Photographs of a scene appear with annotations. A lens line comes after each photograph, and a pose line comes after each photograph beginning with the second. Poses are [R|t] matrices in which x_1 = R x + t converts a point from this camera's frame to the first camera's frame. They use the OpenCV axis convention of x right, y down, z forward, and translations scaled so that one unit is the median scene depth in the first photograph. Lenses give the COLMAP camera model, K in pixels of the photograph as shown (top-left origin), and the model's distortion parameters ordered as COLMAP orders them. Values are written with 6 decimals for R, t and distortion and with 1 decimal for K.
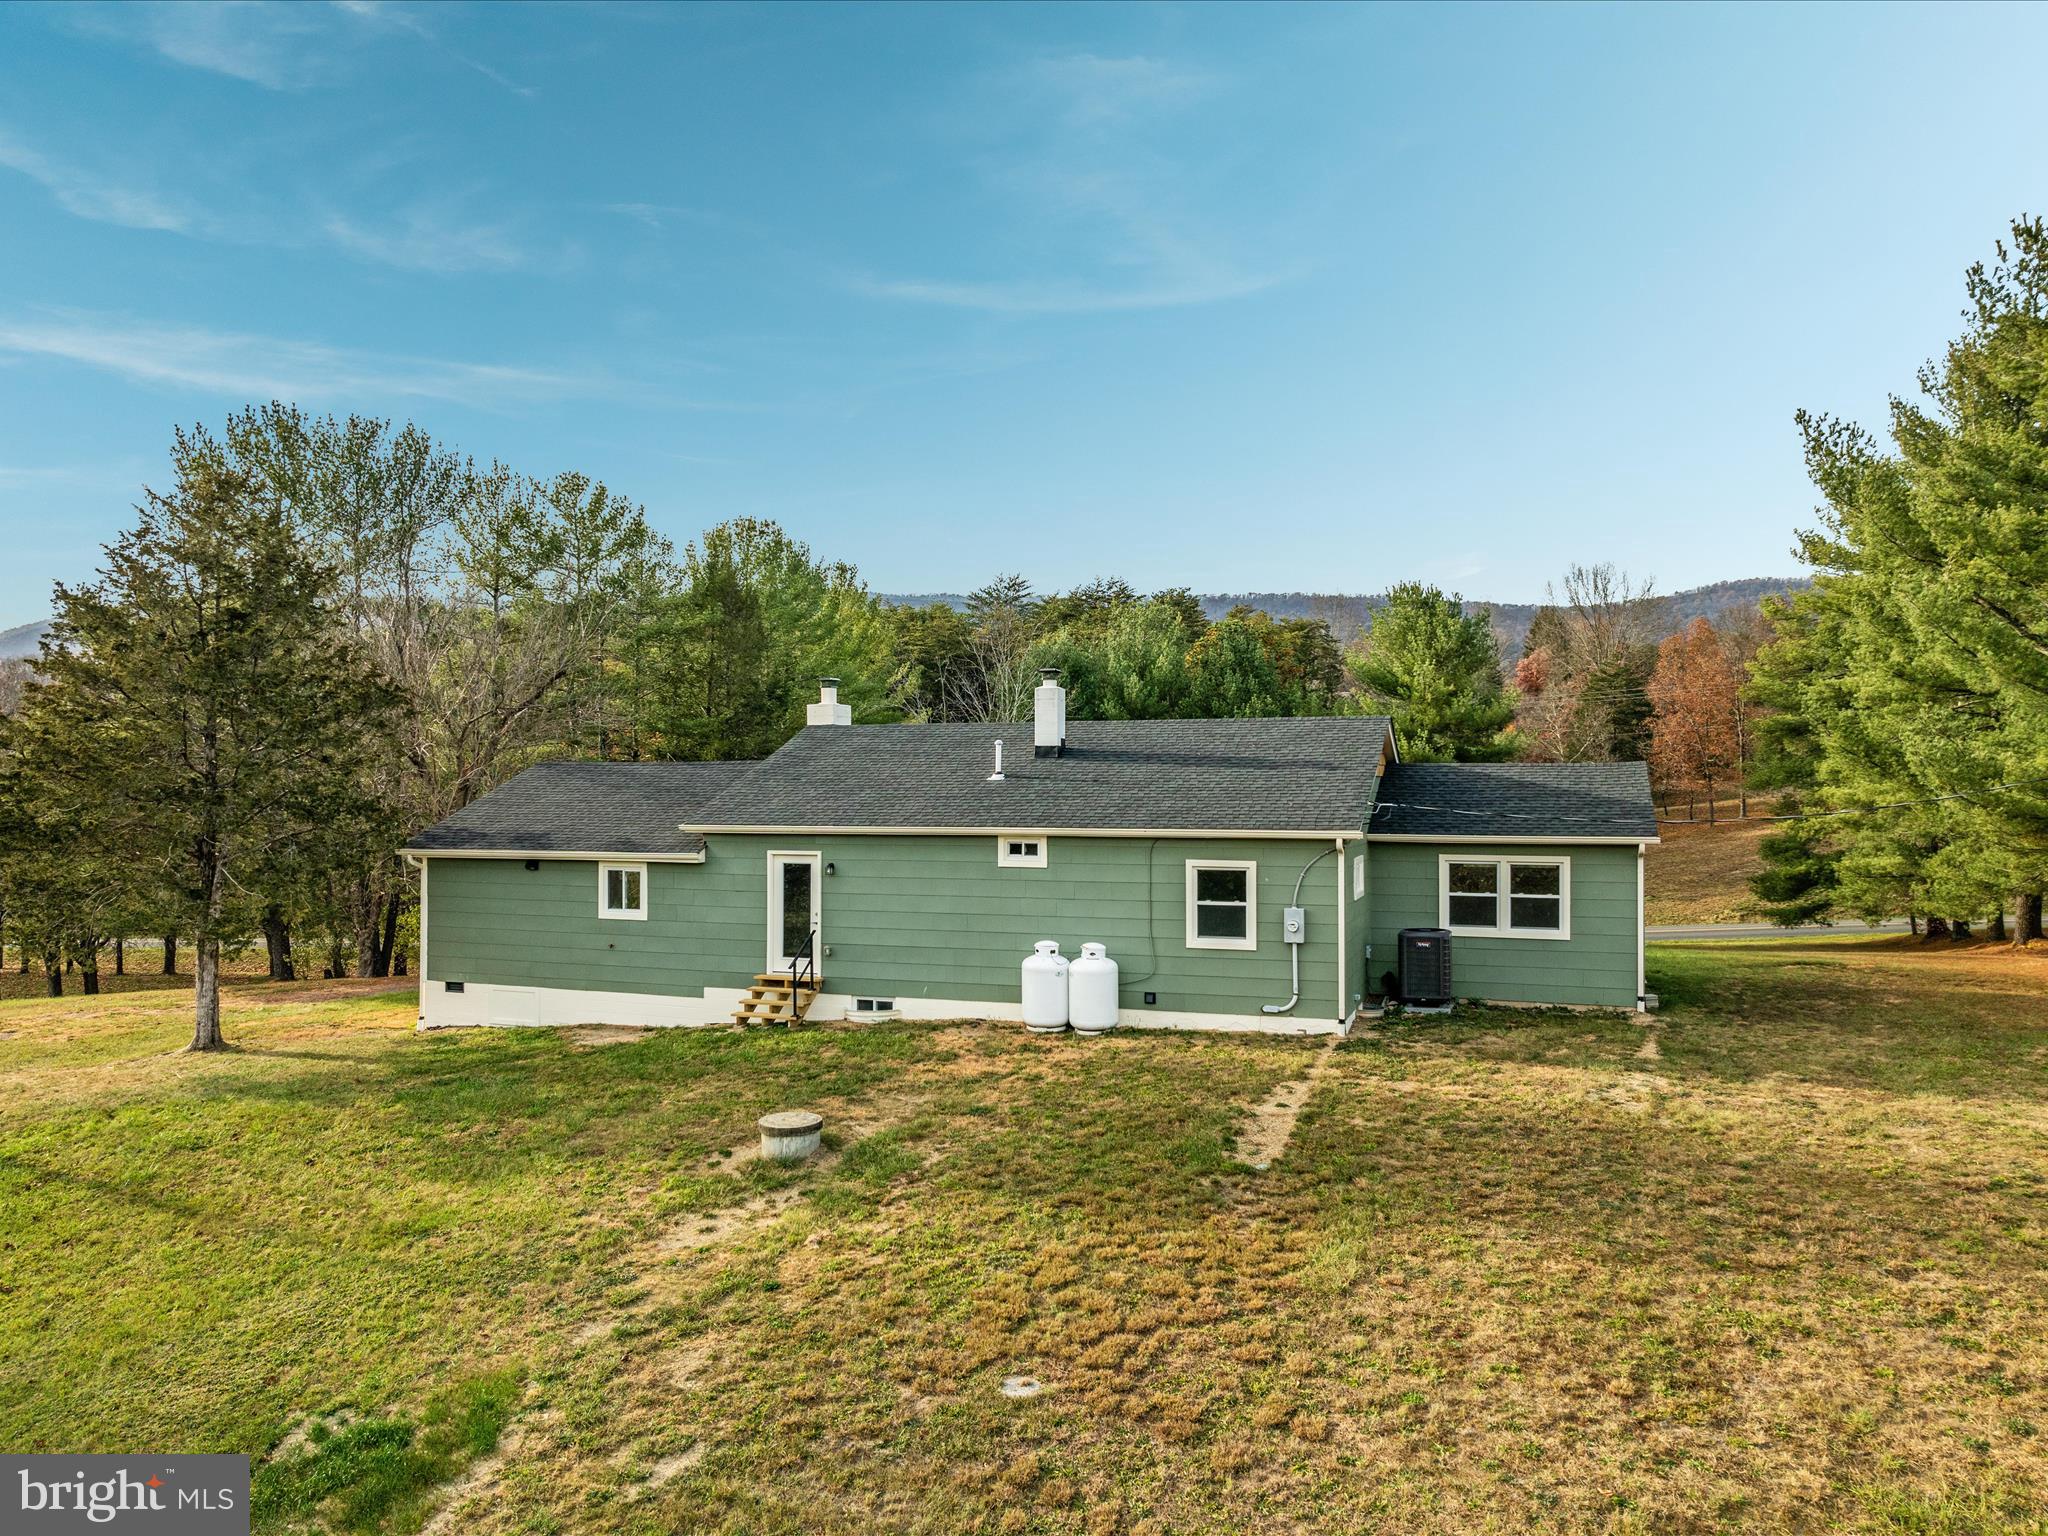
lens RADIAL K [[1446.0, 0, 1027.6], [0, 1446.0, 769.2], [0, 0, 1]] dist [-0.040760, -0.001892]
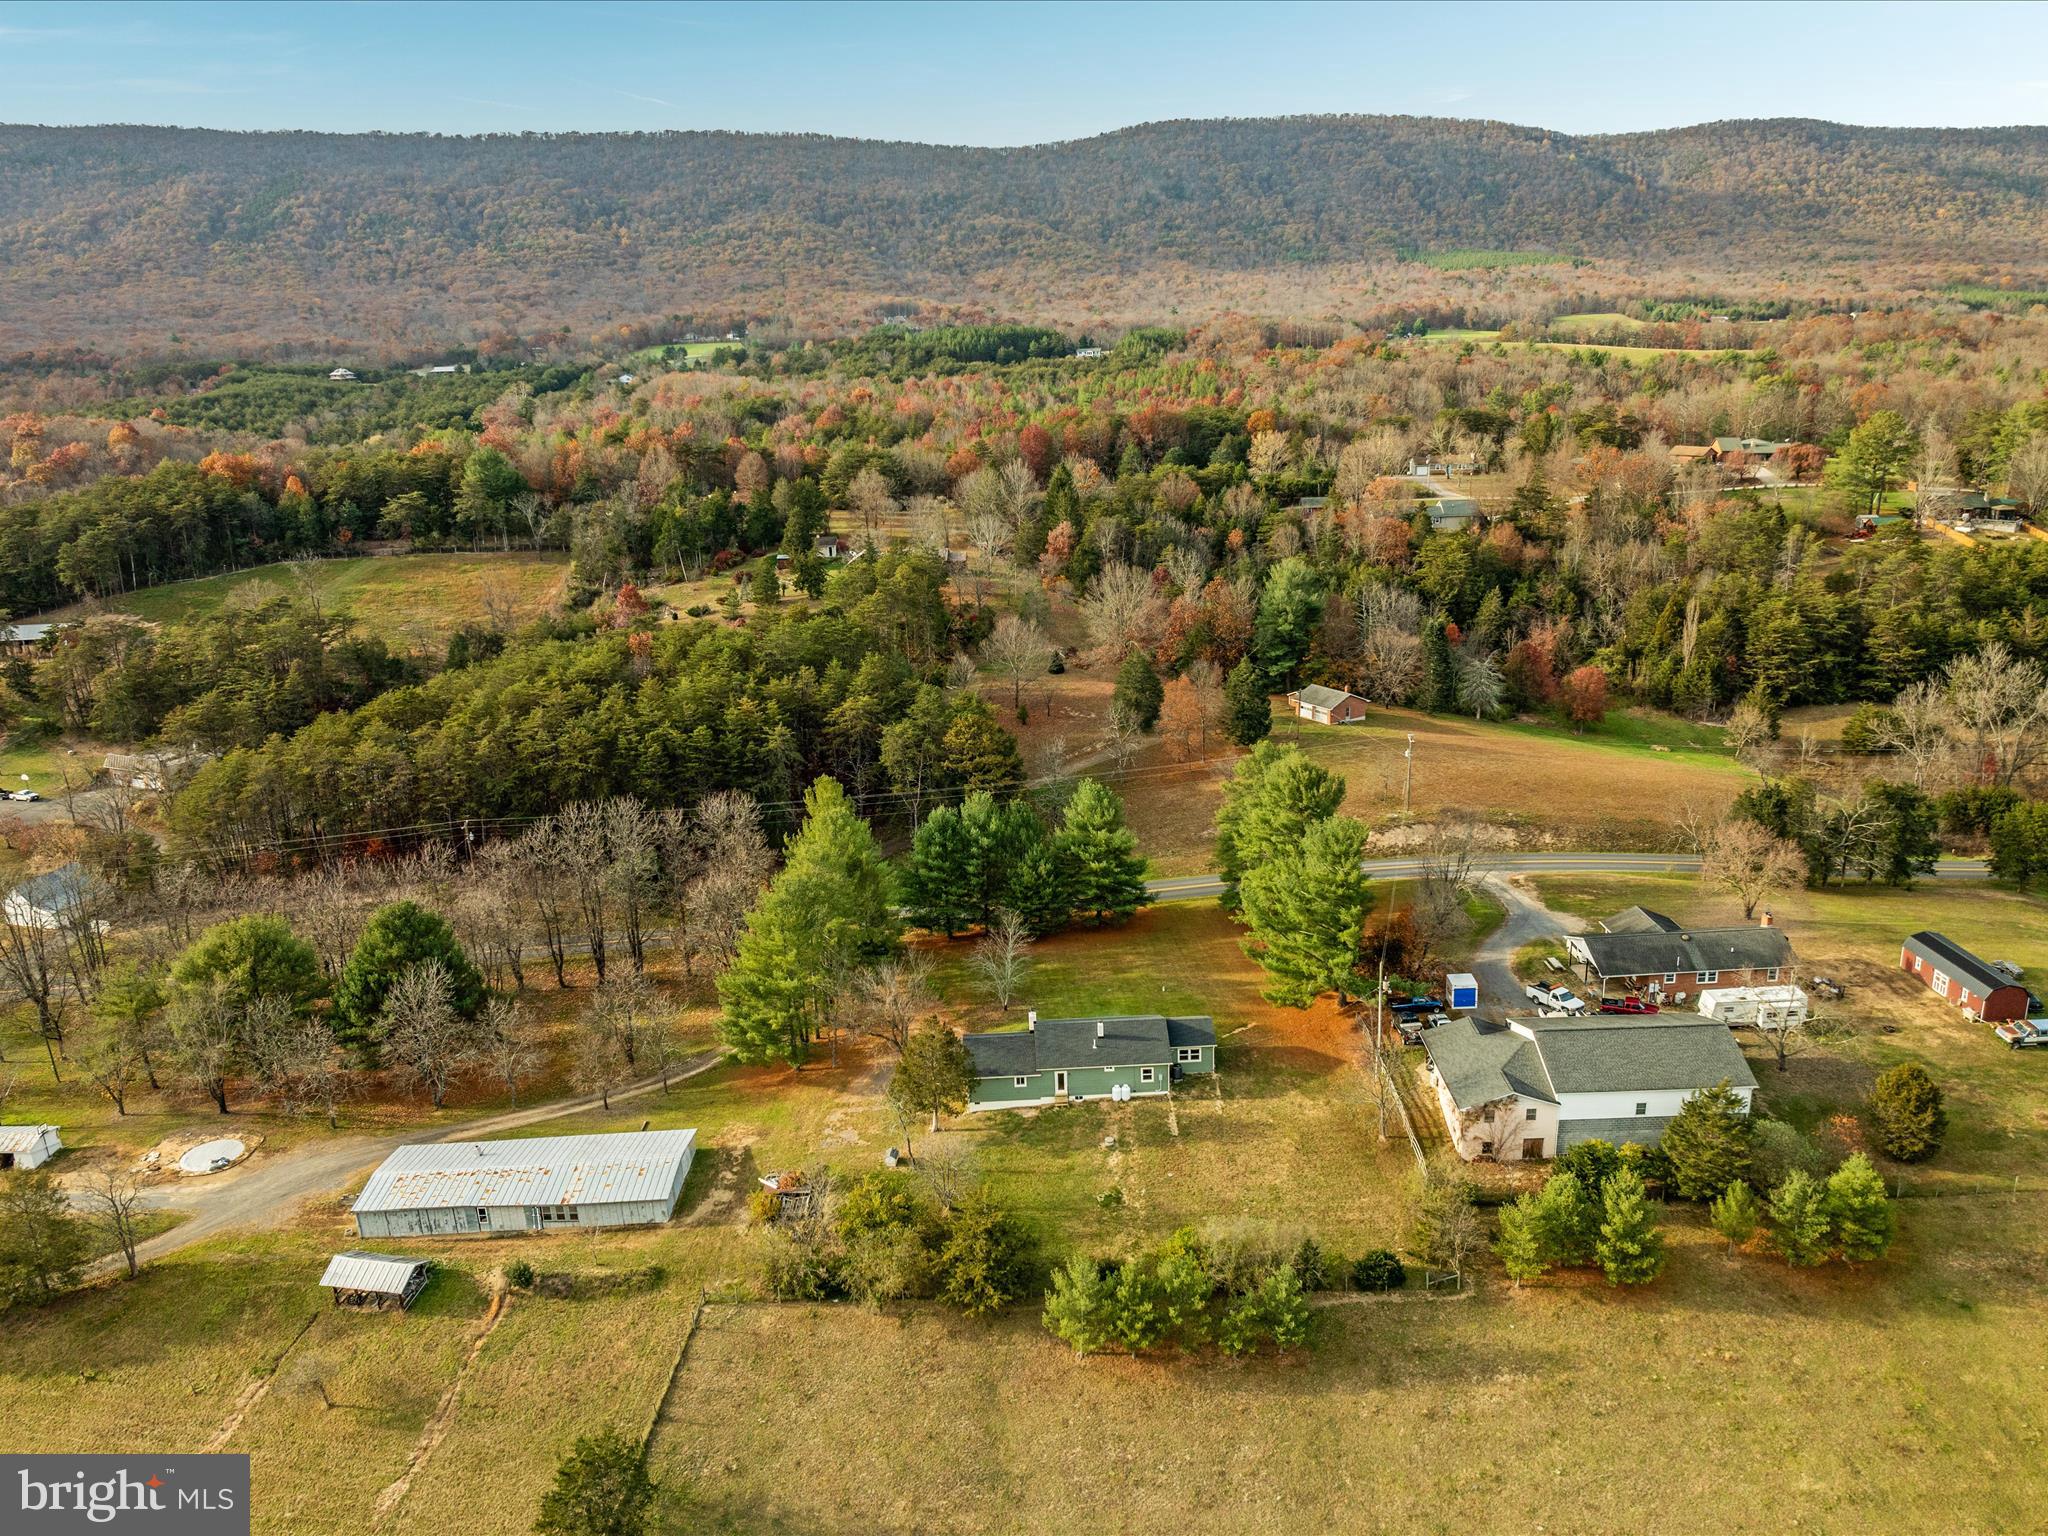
lens RADIAL K [[1504.4, 0, 1036.9], [0, 1504.4, 775.0], [0, 0, 1]] dist [-0.031074, -0.008814]
pose [[0.926219, -0.138588, 0.350589, -2.060777], [0.026086, 0.951308, 0.307137, -2.703393], [-0.376083, -0.275331, 0.884734, -3.527821]]
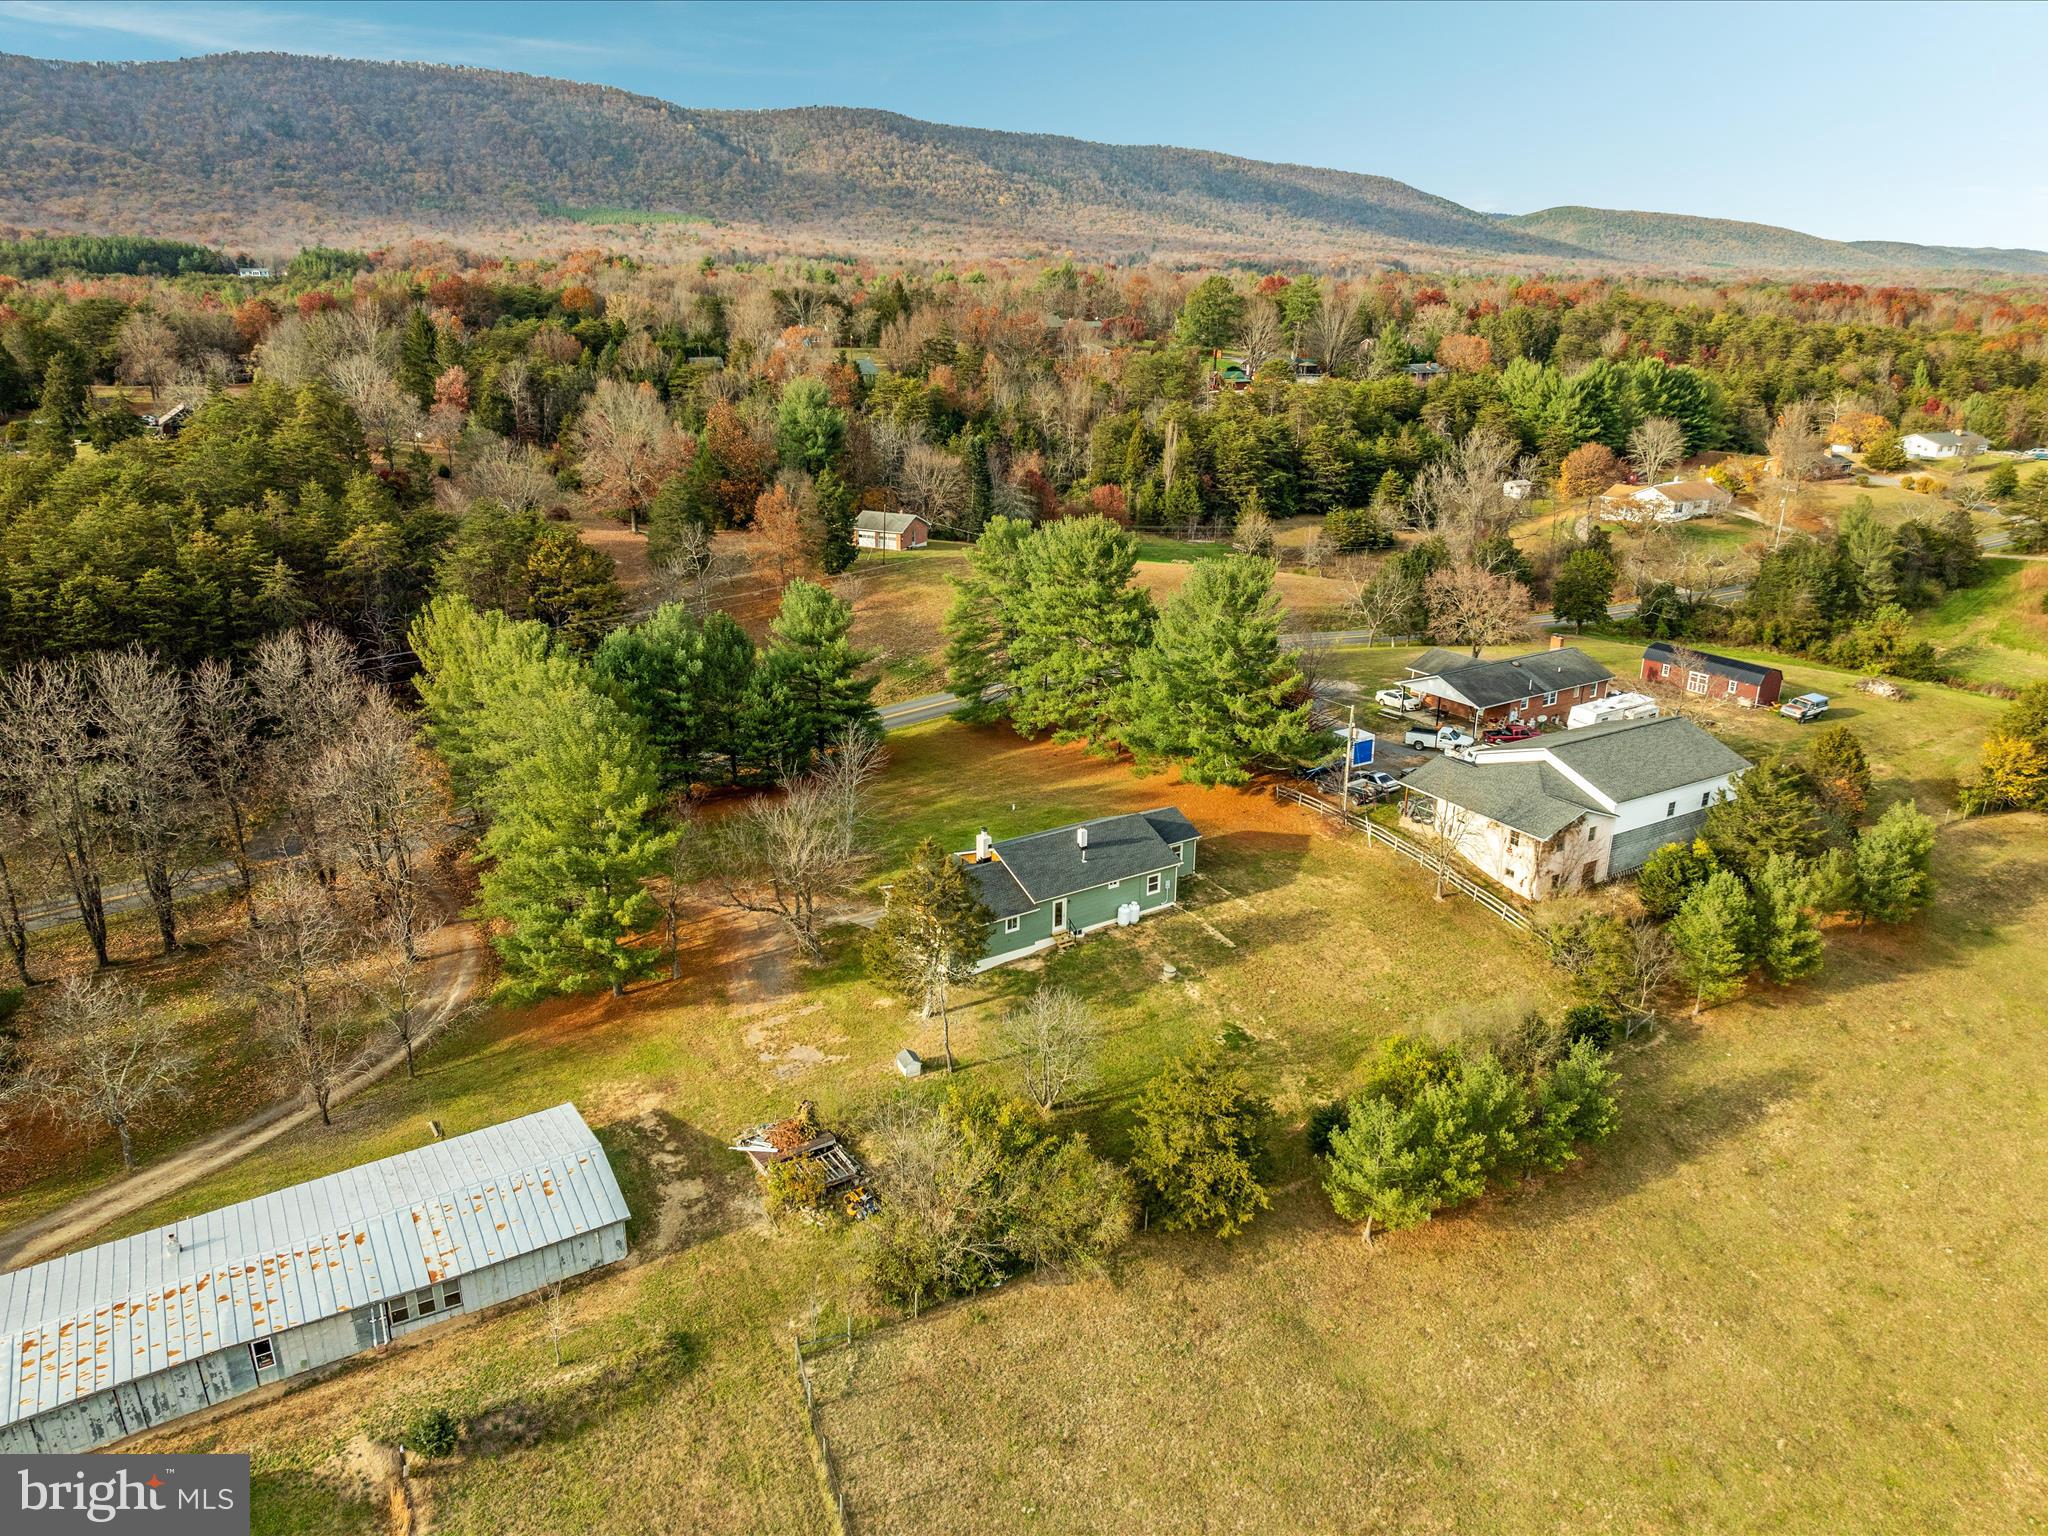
lens RADIAL K [[1437.6, 0, 1027.6], [0, 1437.6, 762.2], [0, 0, 1]] dist [-0.035129, -0.004554]
pose [[0.589231, -0.252643, 0.767450, -3.074048], [-0.024255, 0.943896, 0.329351, -1.544907], [-0.807601, -0.212678, 0.550045, -0.887634]]
